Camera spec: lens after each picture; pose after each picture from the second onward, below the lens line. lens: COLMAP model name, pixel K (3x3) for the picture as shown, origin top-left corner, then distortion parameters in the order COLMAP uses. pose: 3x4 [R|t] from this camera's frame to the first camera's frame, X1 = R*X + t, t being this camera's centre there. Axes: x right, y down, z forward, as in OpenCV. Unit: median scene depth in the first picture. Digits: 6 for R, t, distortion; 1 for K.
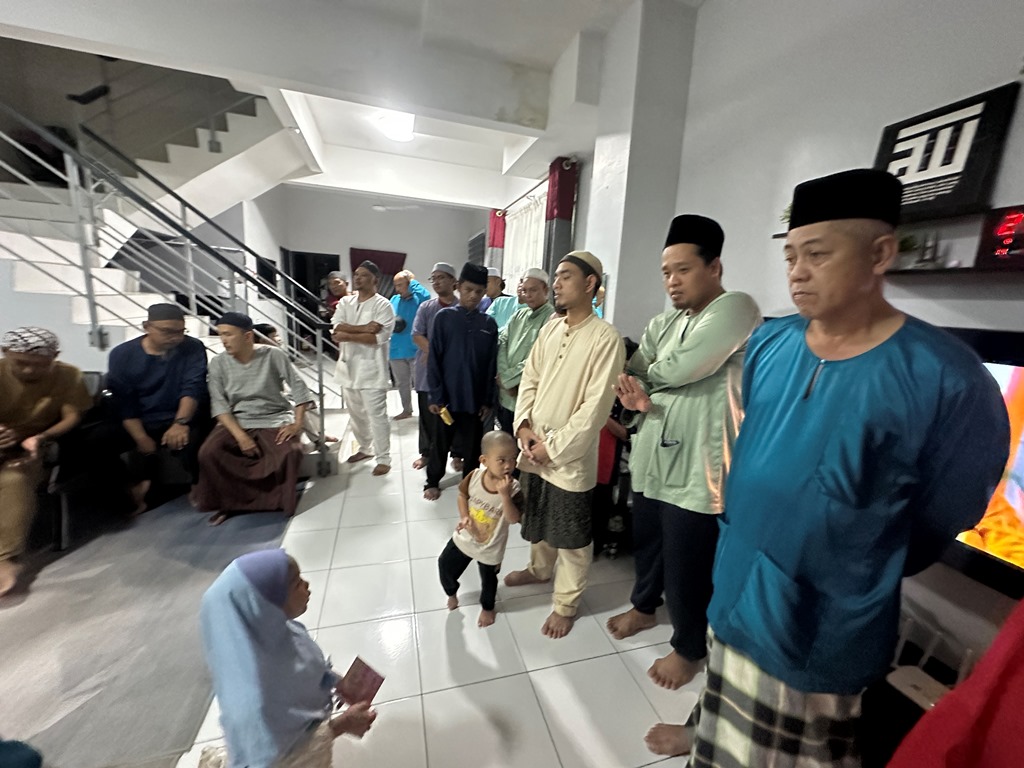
lens RADIAL K [[409.6, 0, 513.4], [0, 409.6, 384.2], [0, 0, 1]] dist [-0.002444, -0.000011]
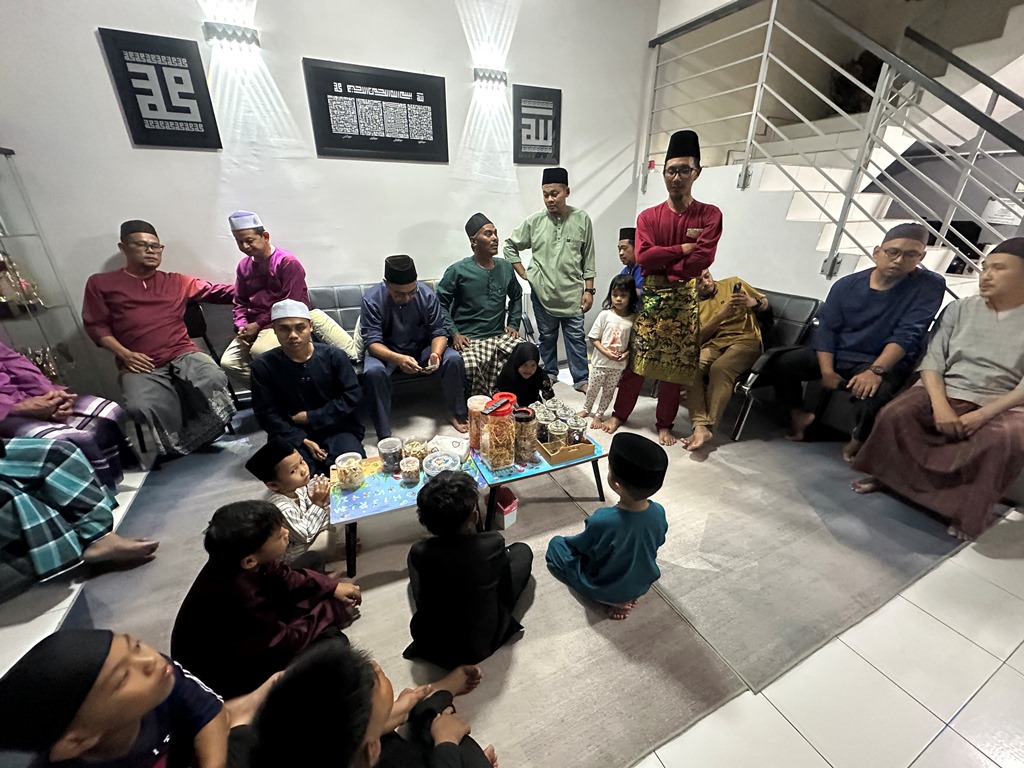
lens RADIAL K [[409.6, 0, 512.2], [0, 409.6, 383.4], [0, 0, 1]] dist [-0.002444, -0.000011]
pose [[0.158648, 0.333666, -0.929246, -0.096313], [-0.186341, 0.934370, 0.303693, -0.001614], [0.969592, 0.124976, 0.210412, 0.054656]]
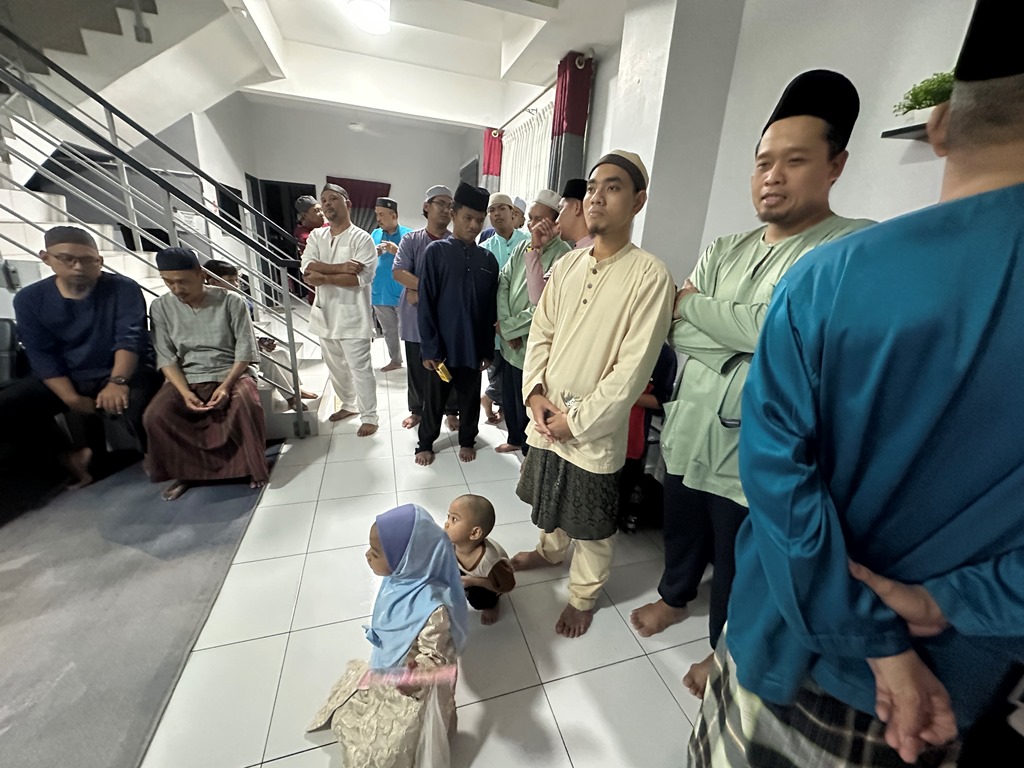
lens RADIAL K [[409.6, 0, 515.0], [0, 409.6, 384.3], [0, 0, 1]] dist [-0.002444, -0.000011]
pose [[0.999816, -0.001084, 0.019166, -0.020867], [-0.001464, 0.991188, 0.132451, -0.010008], [-0.019140, -0.132455, 0.991004, 0.144271]]
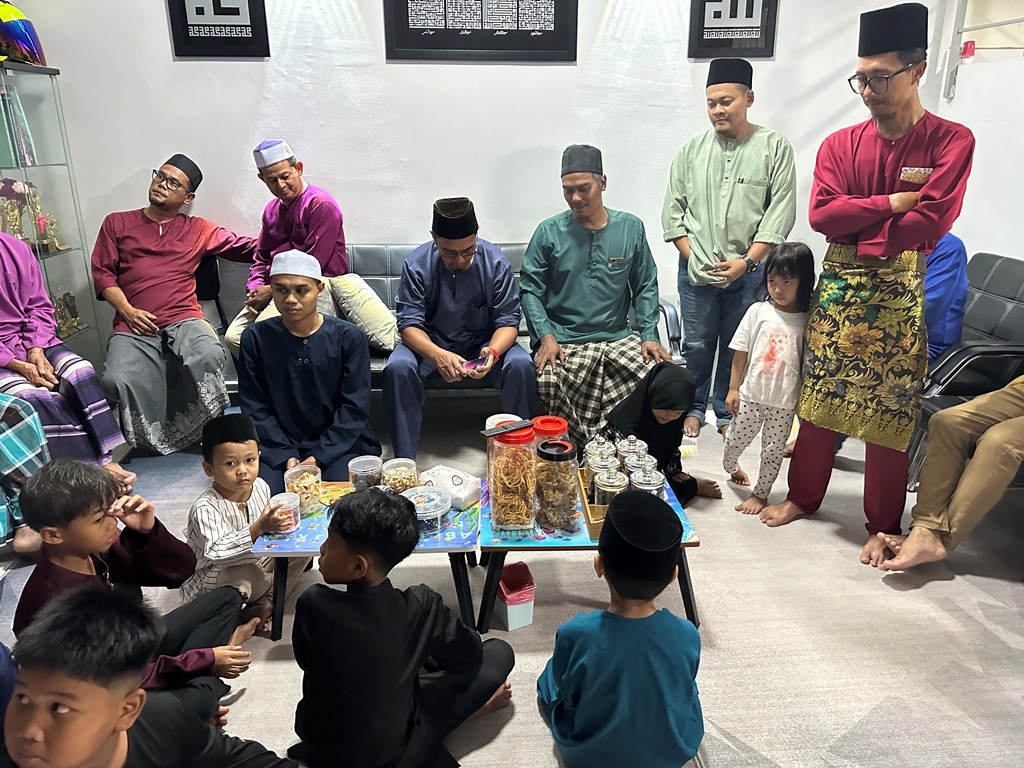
lens RADIAL K [[732.3, 0, 509.1], [0, 732.3, 373.3], [0, 0, 1]] dist [0.017330, -0.016759]
pose [[-0.208894, 0.248147, -0.945931, 0.001603], [-0.199786, 0.936042, 0.289673, -0.034587], [0.957313, 0.249495, -0.145957, 0.259922]]
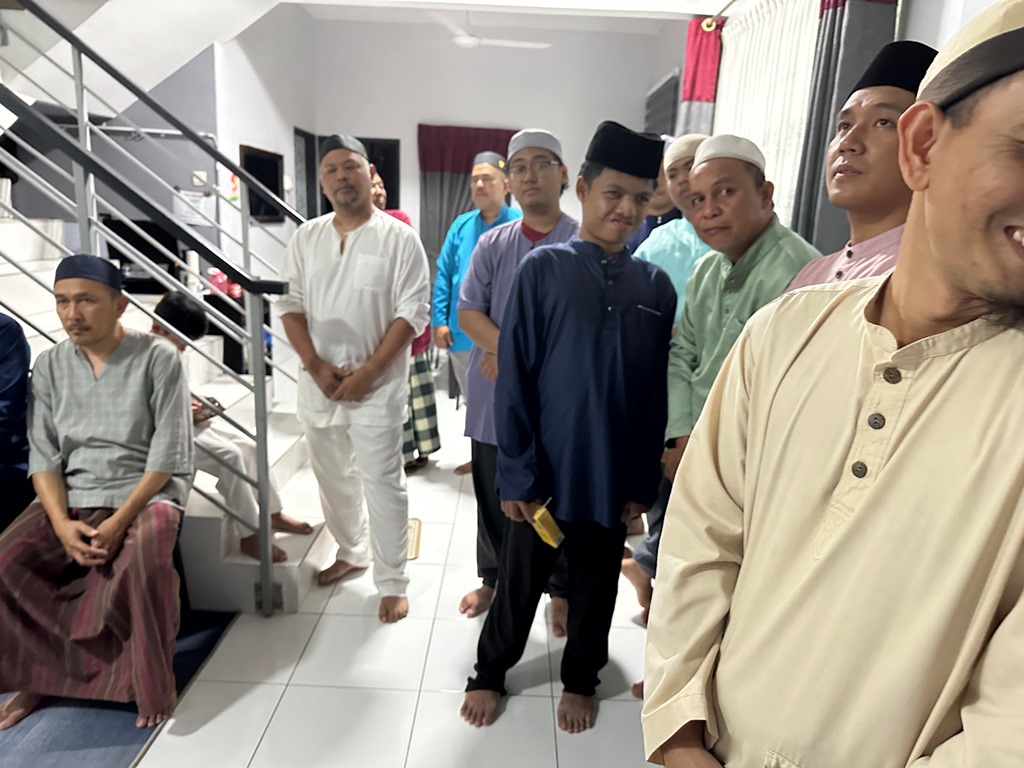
lens RADIAL K [[732.3, 0, 506.4], [0, 732.3, 379.4], [0, 0, 1]] dist [0.017330, -0.016759]
pose [[0.953281, 0.047611, -0.298309, 0.027801], [-0.042939, 0.998831, 0.022201, -0.077239], [0.299017, -0.008355, 0.954211, 0.344794]]
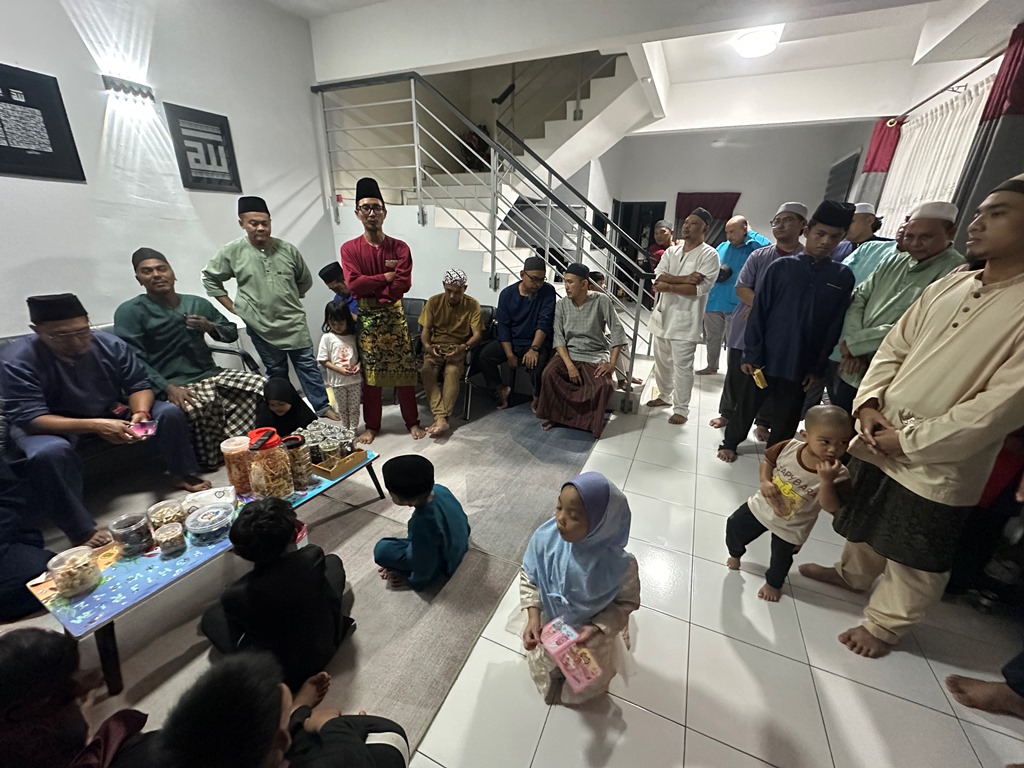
lens RADIAL K [[409.6, 0, 513.0], [0, 409.6, 384.2], [0, 0, 1]] dist [-0.002444, -0.000011]
pose [[0.756361, 0.182446, -0.628197, -0.005545], [-0.105604, 0.981778, 0.157987, 0.003633], [0.645574, -0.053155, 0.761845, -0.058098]]
